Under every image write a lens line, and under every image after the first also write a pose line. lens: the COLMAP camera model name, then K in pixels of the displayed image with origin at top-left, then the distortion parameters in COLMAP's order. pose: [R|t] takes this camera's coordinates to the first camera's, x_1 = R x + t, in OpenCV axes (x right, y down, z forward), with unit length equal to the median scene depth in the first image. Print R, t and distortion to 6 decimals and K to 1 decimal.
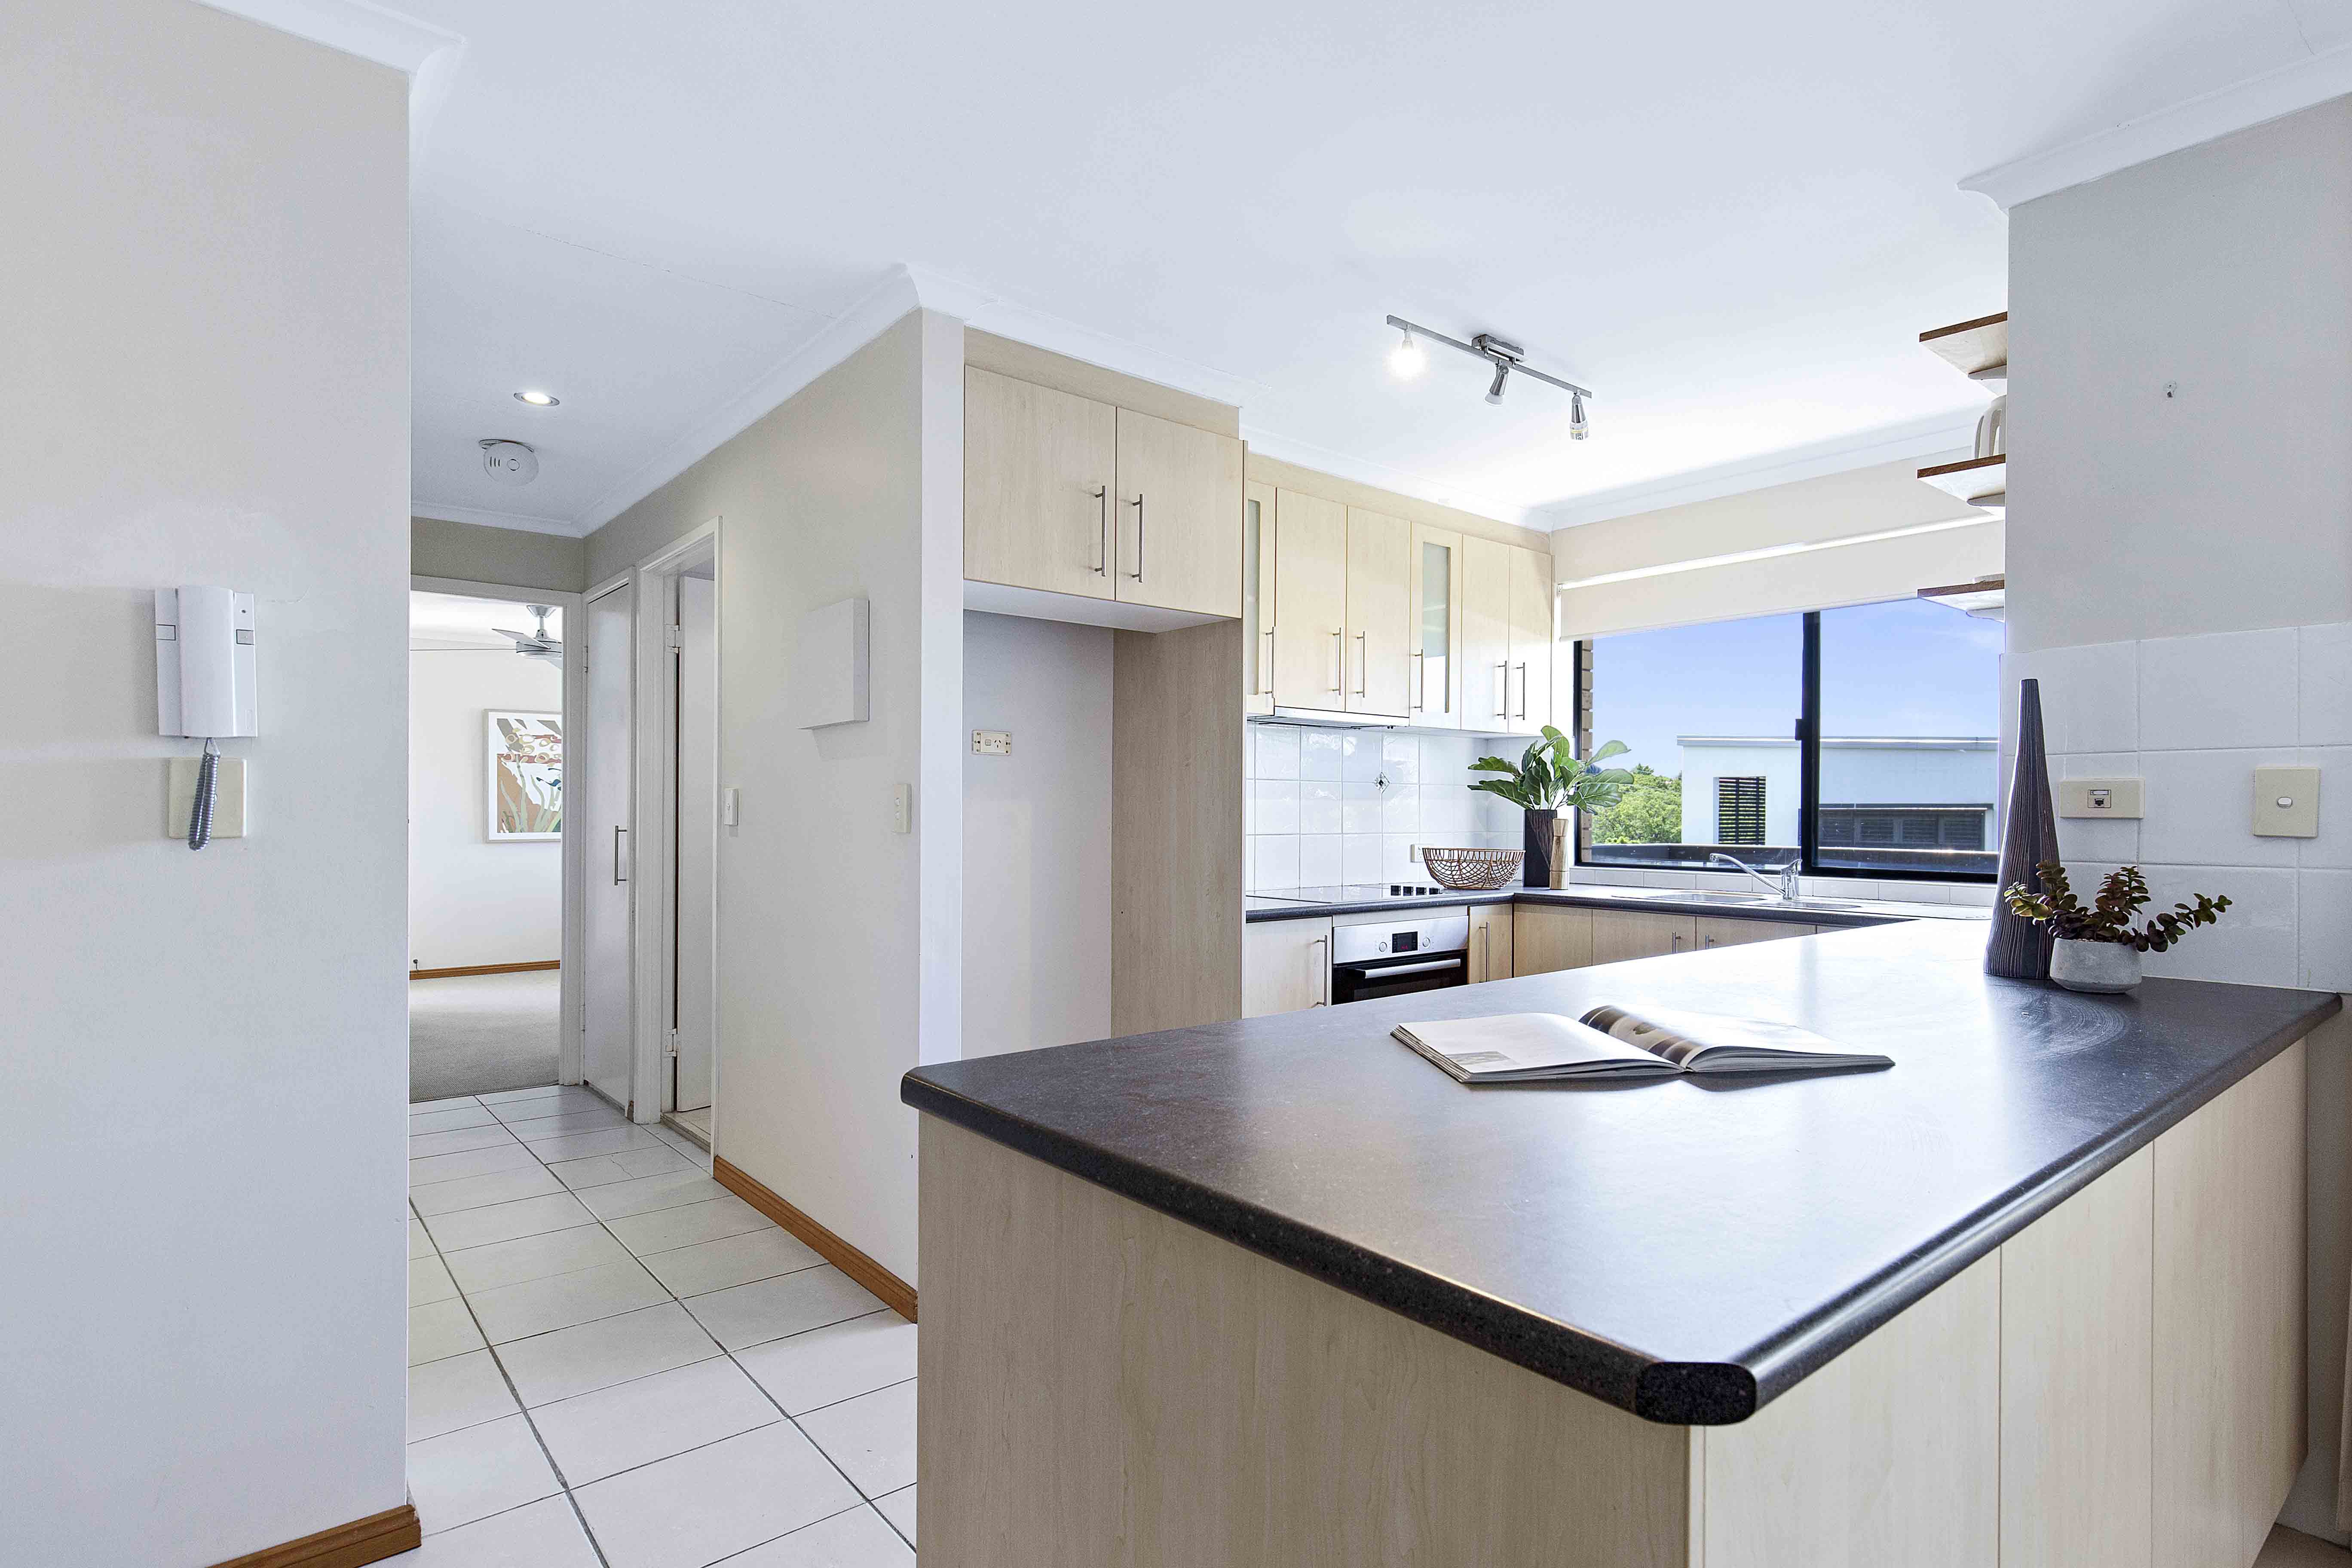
lens RADIAL K [[1060.1, 0, 871.9], [0, 1060.1, 813.8], [0, 0, 1]] dist [0.001857, -0.000095]
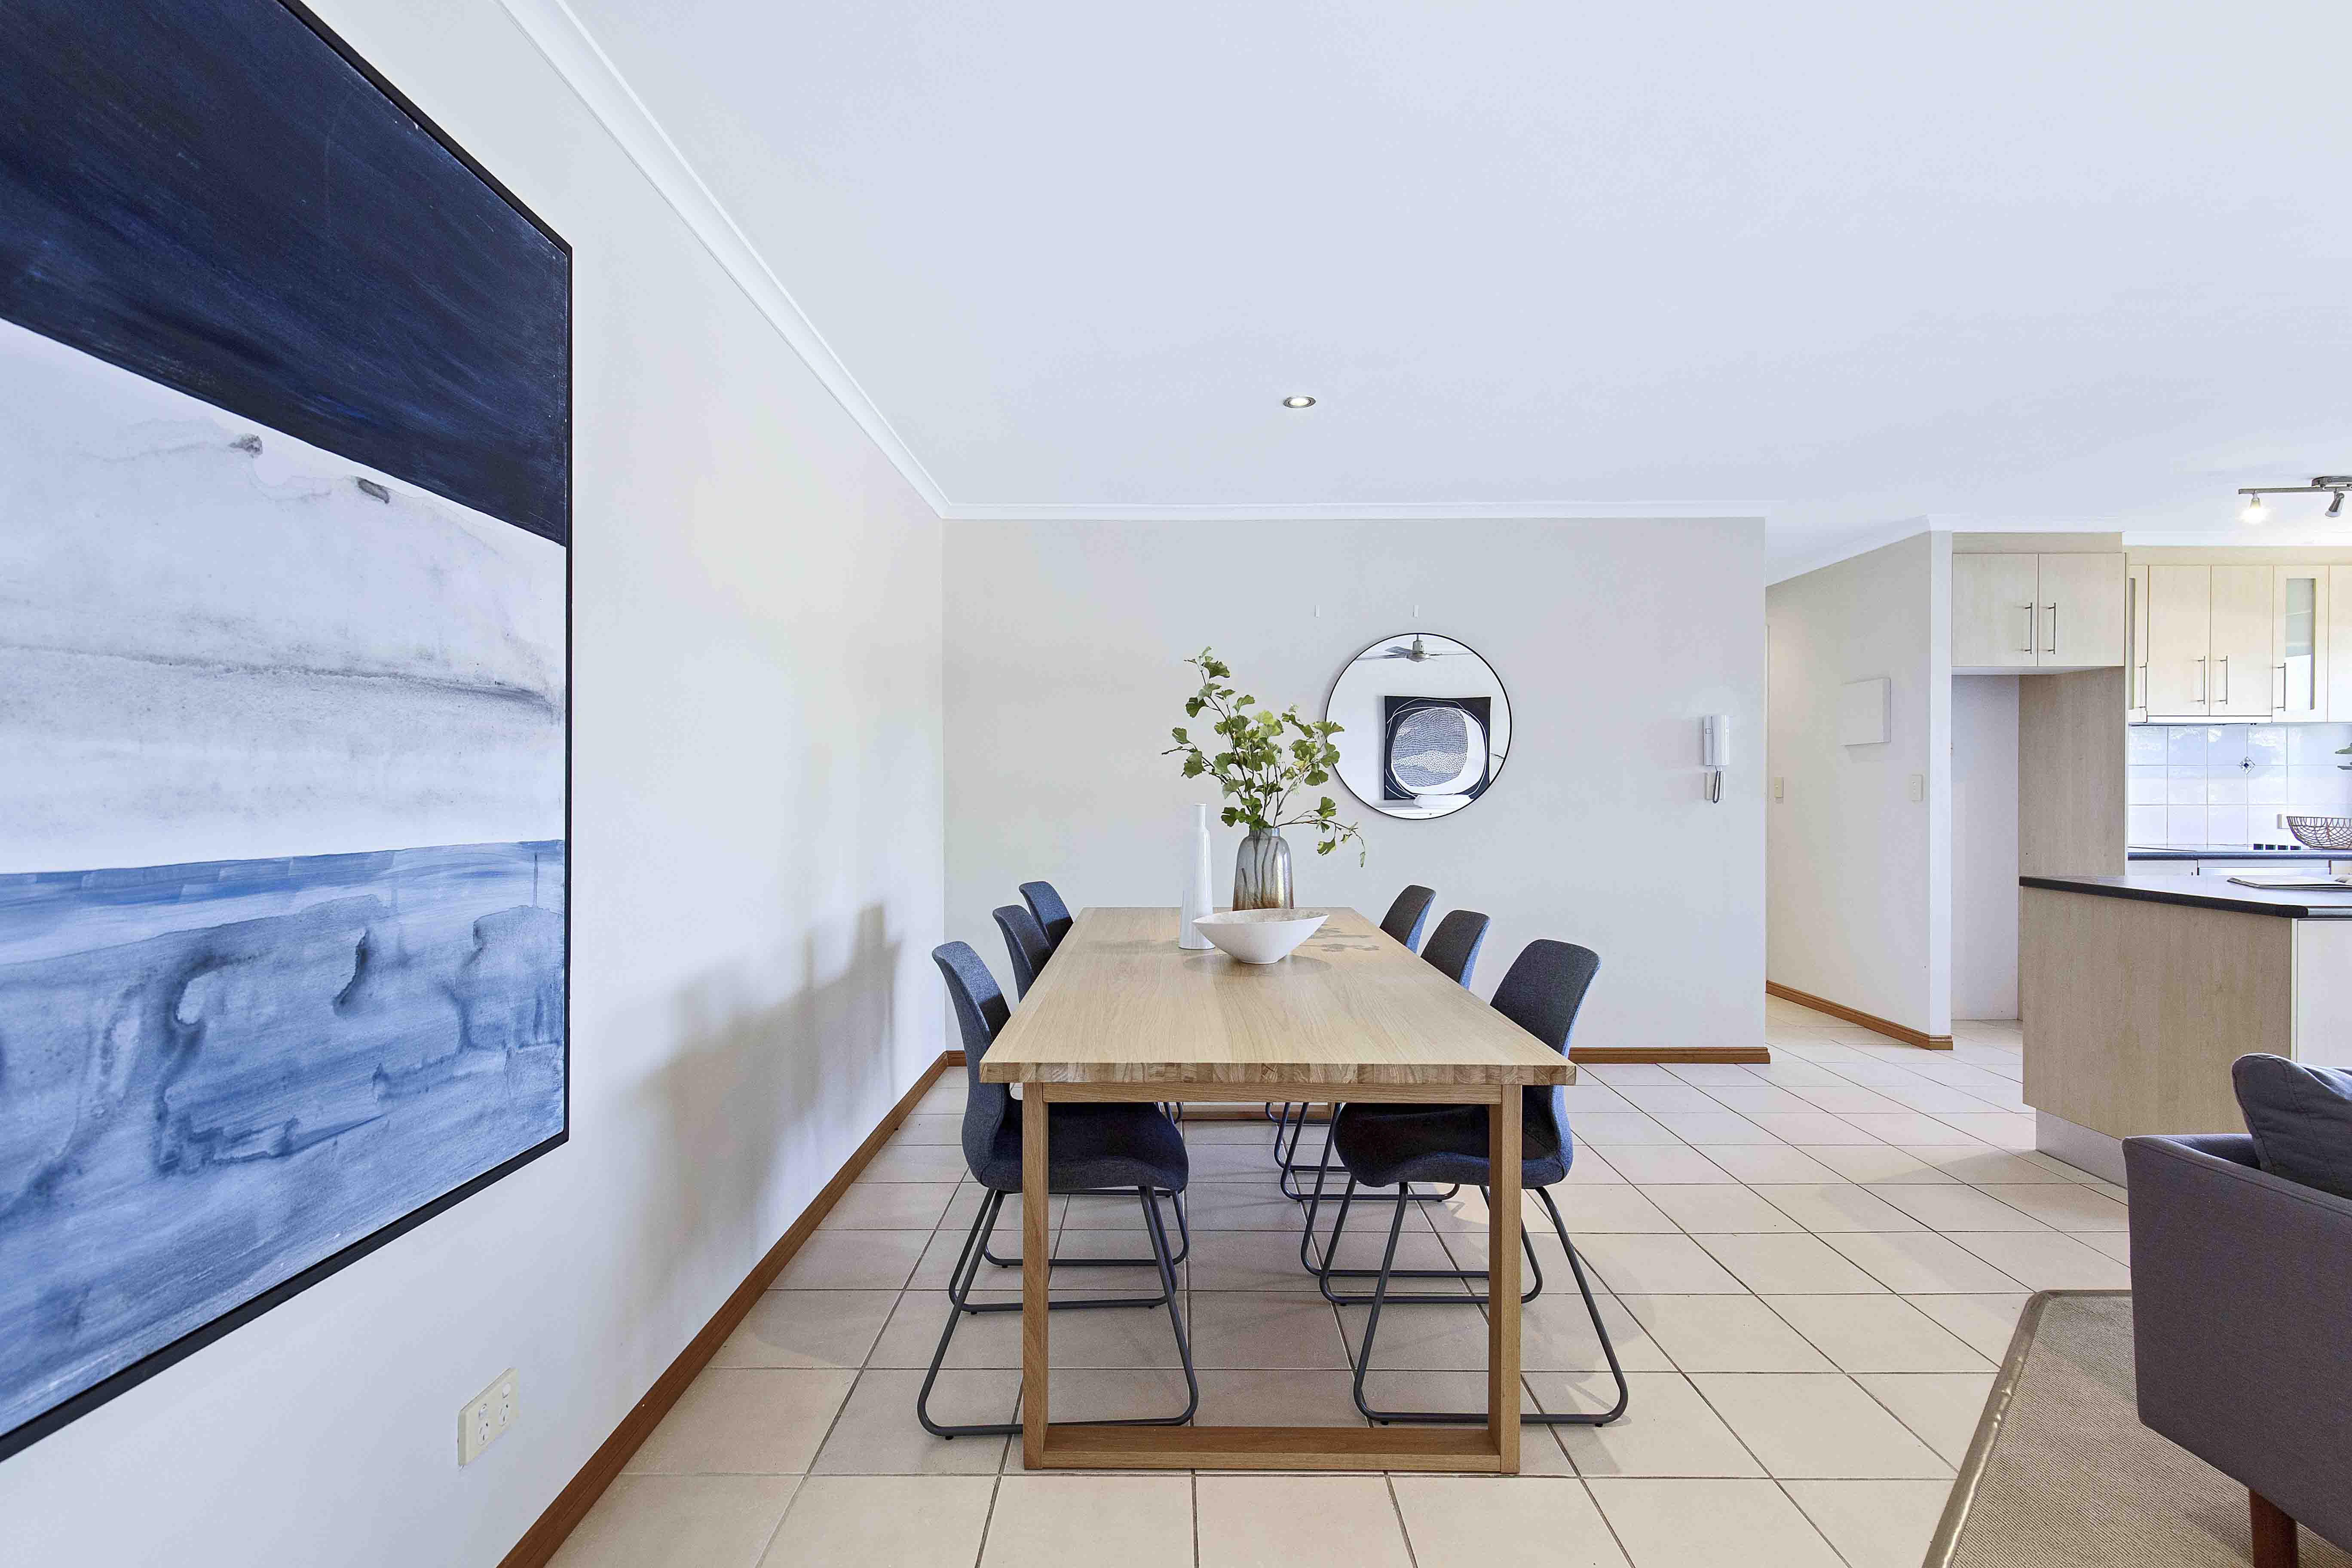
lens RADIAL K [[1097.8, 0, 1115.8], [0, 1097.8, 792.8], [0, 0, 1]] dist [0.004128, -0.000479]
pose [[0.936874, -0.002381, -0.349660, -0.424327], [0.002687, 0.999996, 0.000390, -0.000560], [0.349657, -0.001305, 0.936877, -0.925273]]
